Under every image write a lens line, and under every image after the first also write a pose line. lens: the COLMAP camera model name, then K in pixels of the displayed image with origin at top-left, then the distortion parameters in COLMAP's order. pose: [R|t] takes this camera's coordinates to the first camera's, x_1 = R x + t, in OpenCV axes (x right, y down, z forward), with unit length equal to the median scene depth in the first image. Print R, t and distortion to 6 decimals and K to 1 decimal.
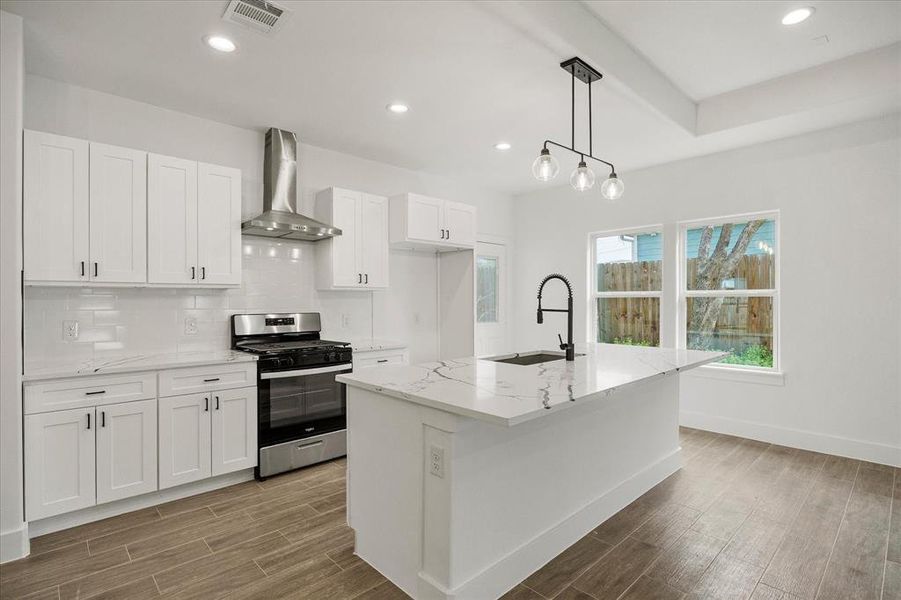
lens RADIAL K [[396.6, 0, 444.4], [0, 396.6, 303.6], [0, 0, 1]] dist [-0.000810, -0.000146]
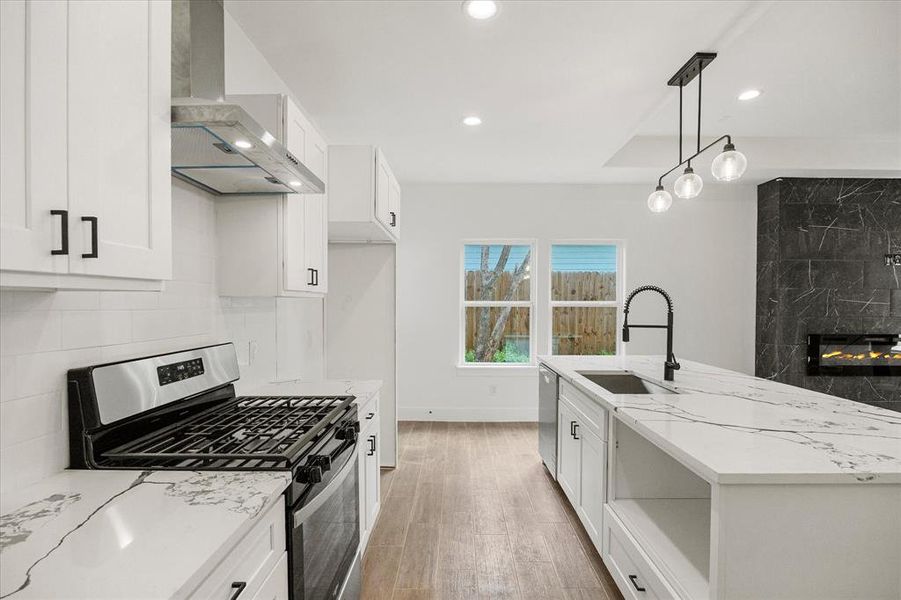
lens RADIAL K [[399.5, 0, 452.7], [0, 399.5, 315.6], [0, 0, 1]] dist [-0.001912, -0.000538]
pose [[0.719932, -0.016680, 0.693844, -0.544382], [0.004232, 0.999798, 0.019643, -0.022216], [-0.694031, -0.011205, 0.719858, 0.535428]]
